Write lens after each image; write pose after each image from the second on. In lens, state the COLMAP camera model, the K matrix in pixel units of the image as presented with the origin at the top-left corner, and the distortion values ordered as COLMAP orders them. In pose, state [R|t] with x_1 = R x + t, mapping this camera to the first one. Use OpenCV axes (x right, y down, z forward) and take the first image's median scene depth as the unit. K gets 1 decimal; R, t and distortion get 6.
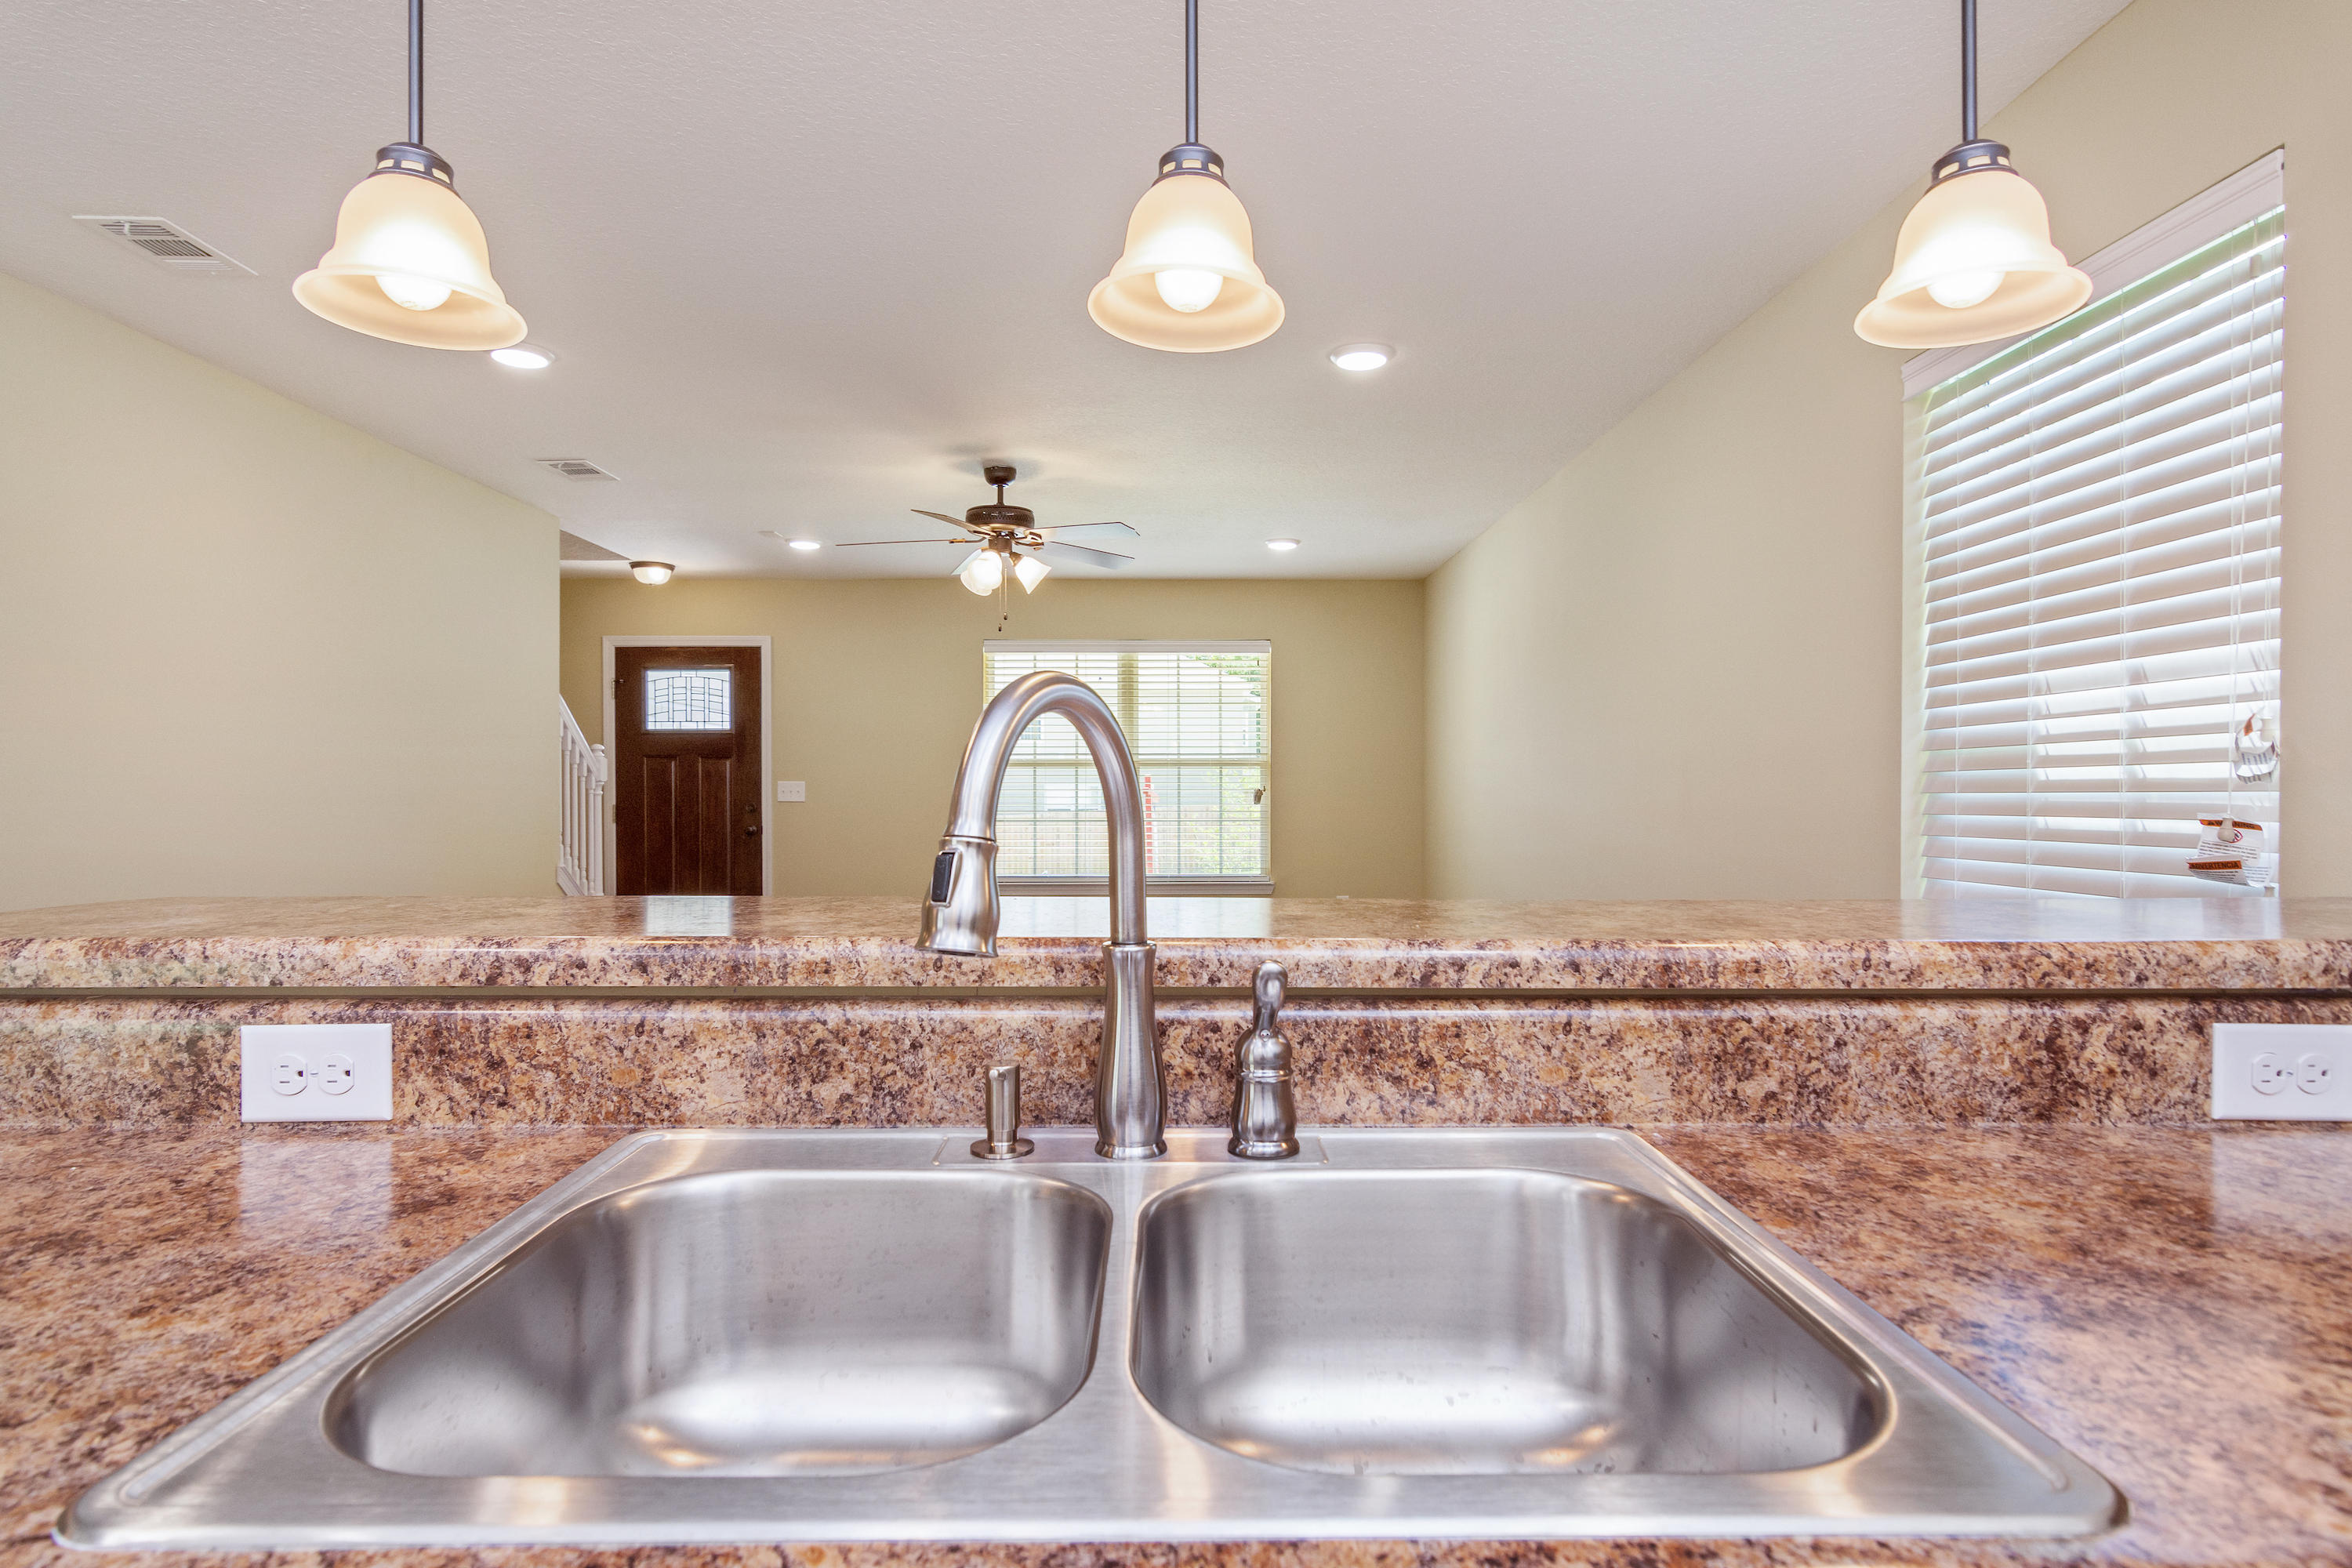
lens RADIAL K [[1215.0, 0, 1201.2], [0, 1215.0, 793.5], [0, 0, 1]] dist [0.003079, -0.000622]
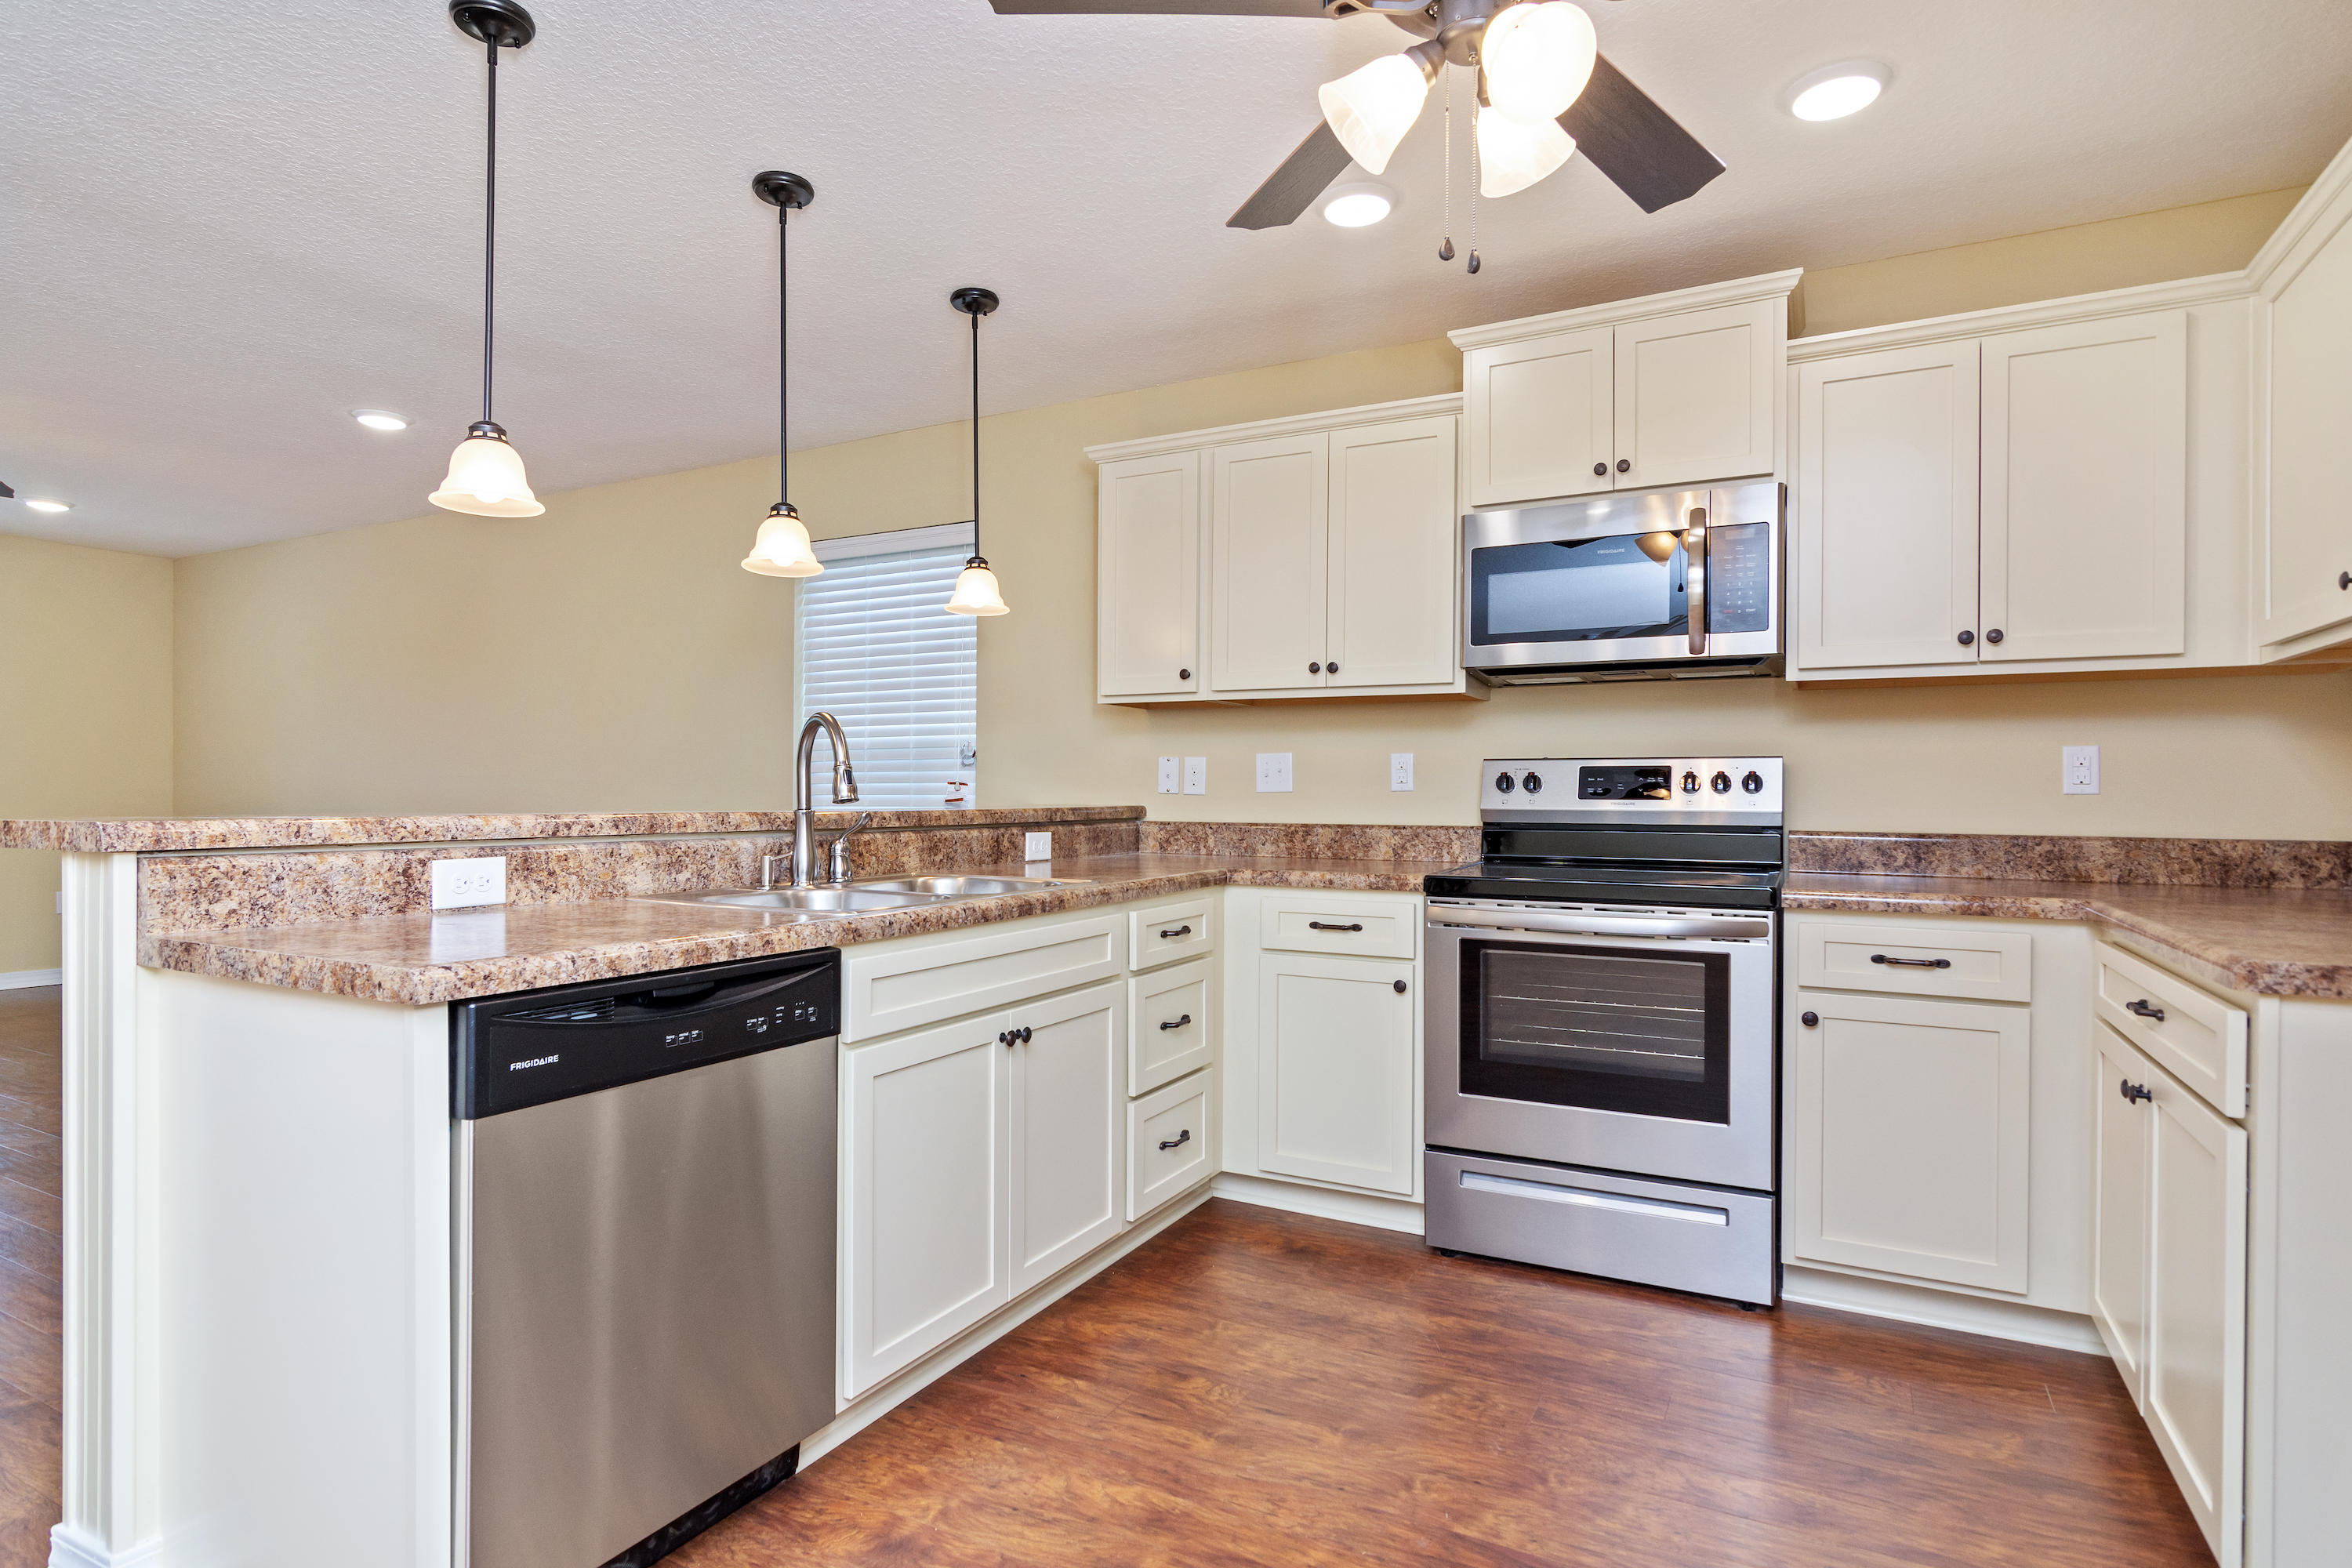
lens RADIAL K [[1215.0, 0, 1143.4], [0, 1215.0, 810.2], [0, 0, 1]] dist [0.003079, -0.000622]
pose [[0.499932, -0.008968, 0.866018, -1.859402], [-0.001319, 0.999937, 0.011116, 0.085424], [-0.866064, -0.006700, 0.499889, -0.932147]]
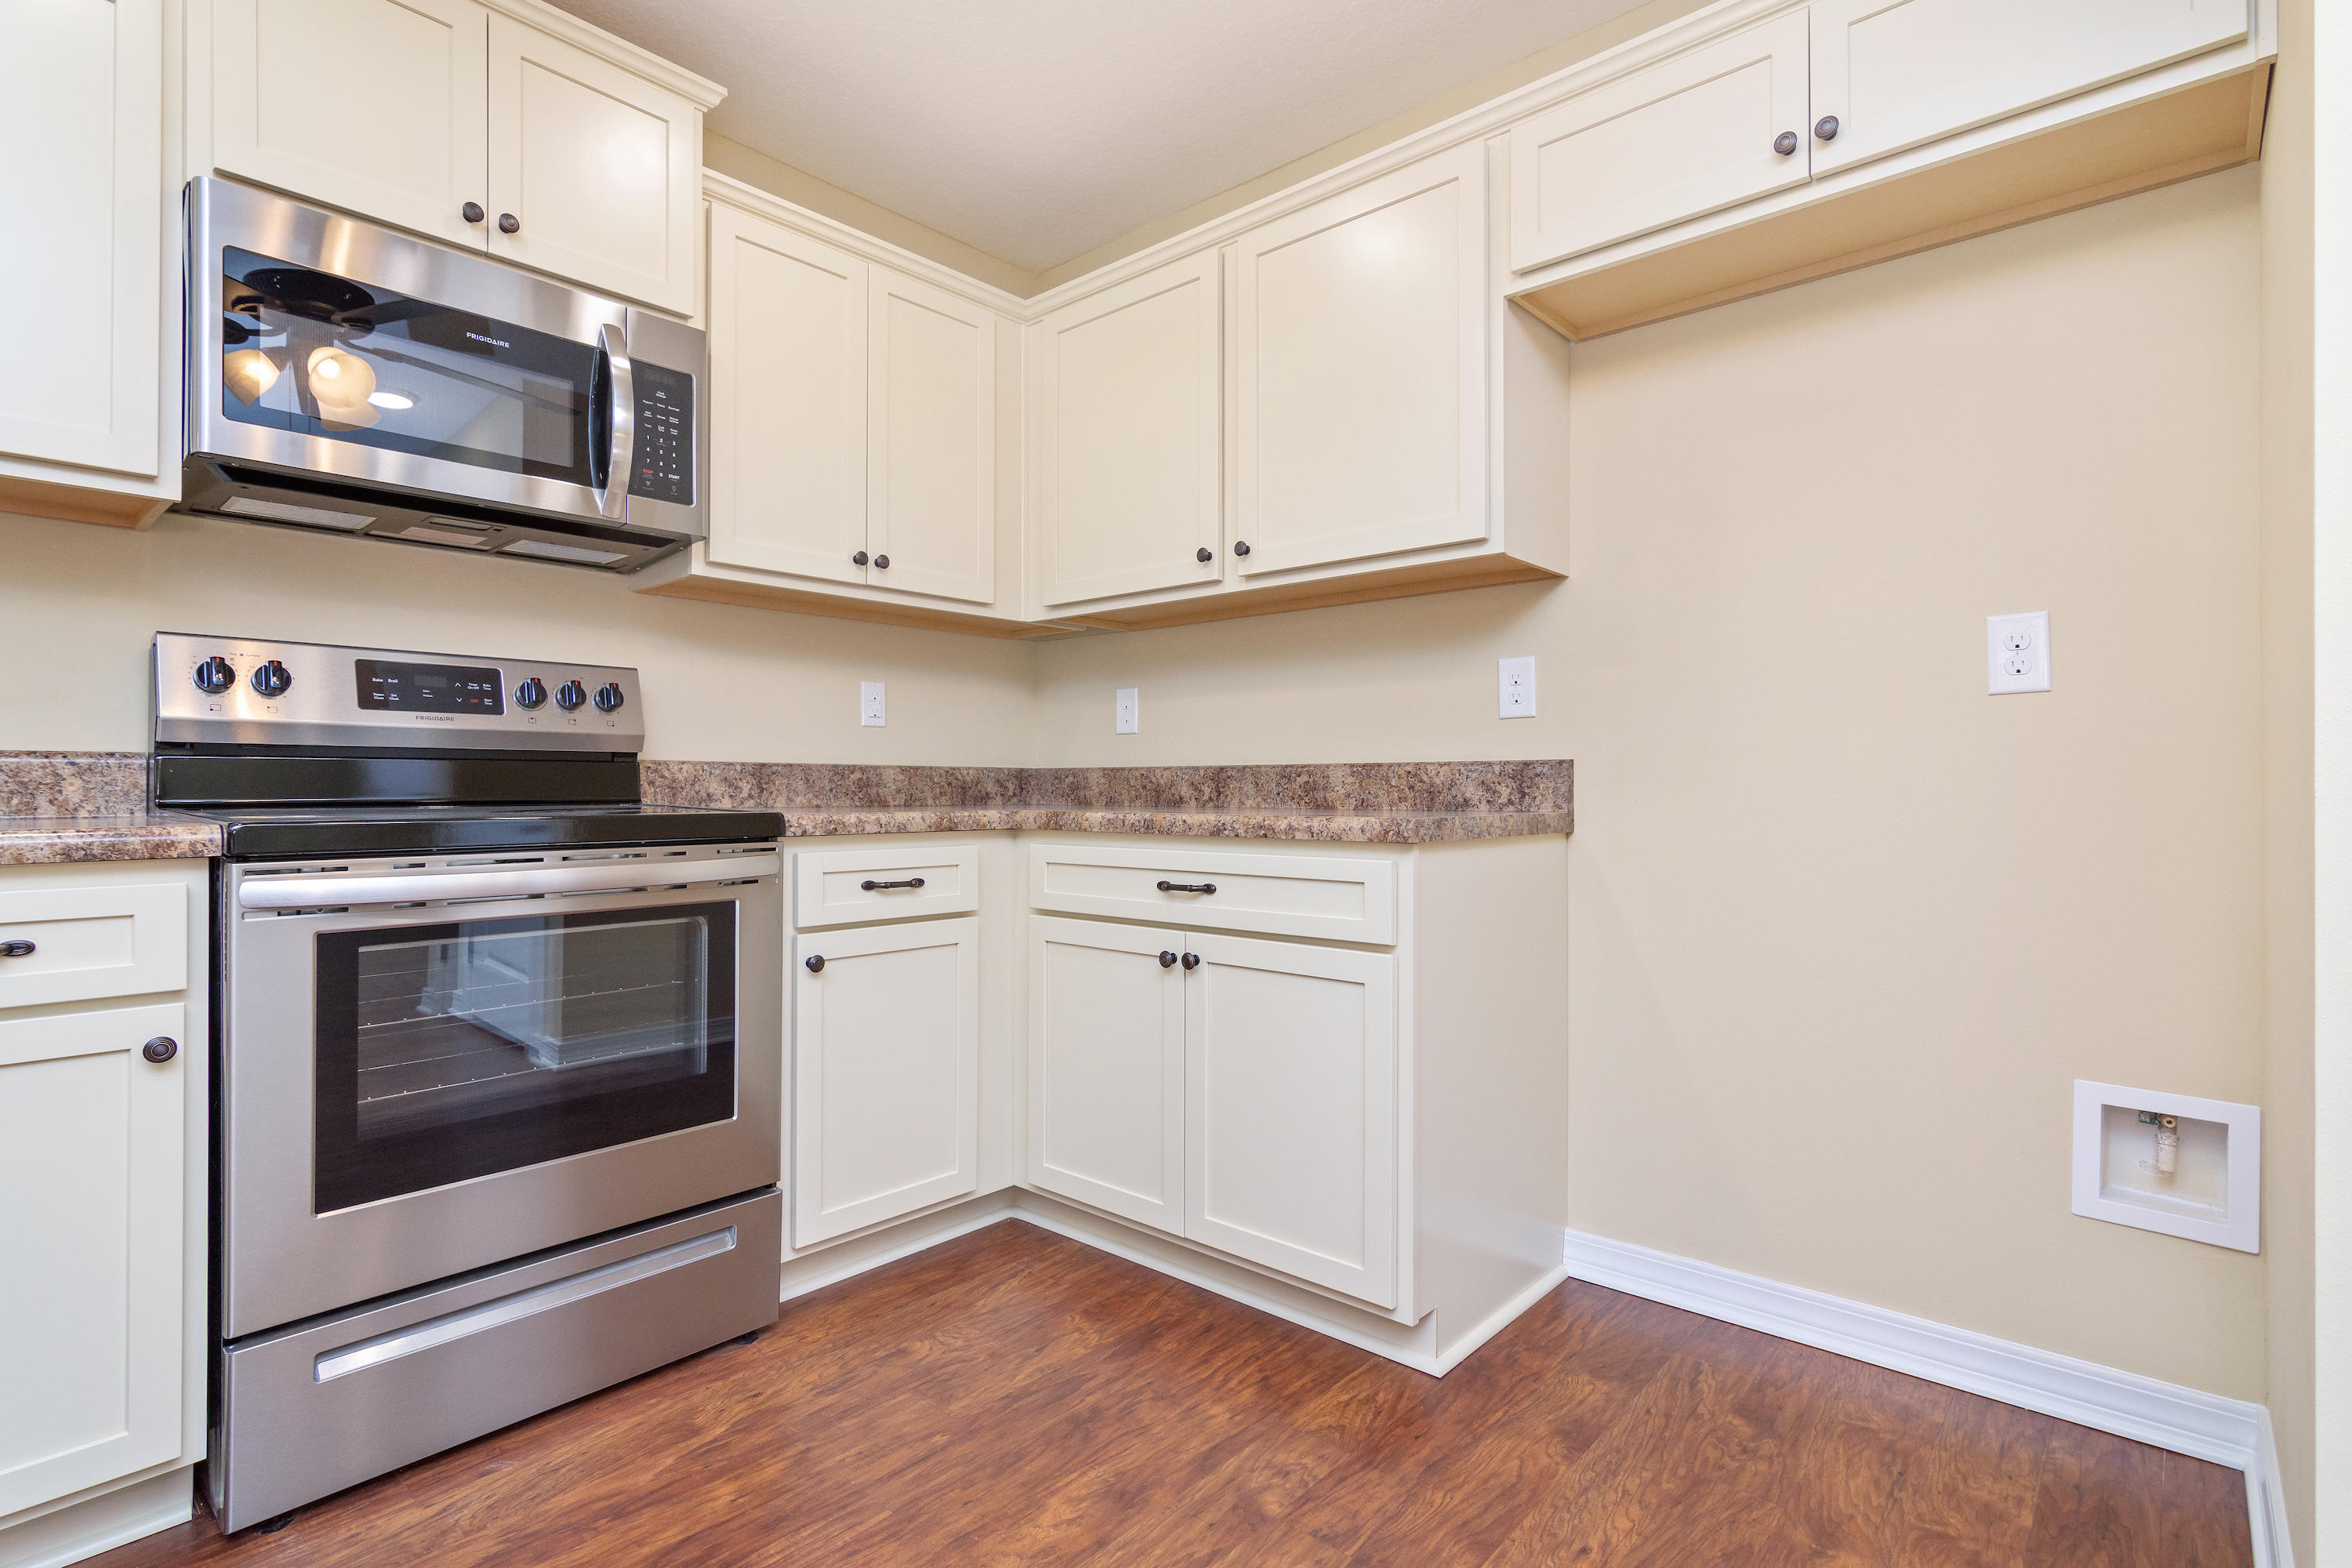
lens RADIAL K [[1129.1, 0, 1203.9], [0, 1129.1, 784.2], [0, 0, 1]] dist [-0.002634, 0.000842]
pose [[-0.741479, 0.003293, 0.670968, -0.882296], [0.003630, 0.999993, -0.000896, 0.223987], [-0.670966, 0.001772, -0.741486, 0.121862]]
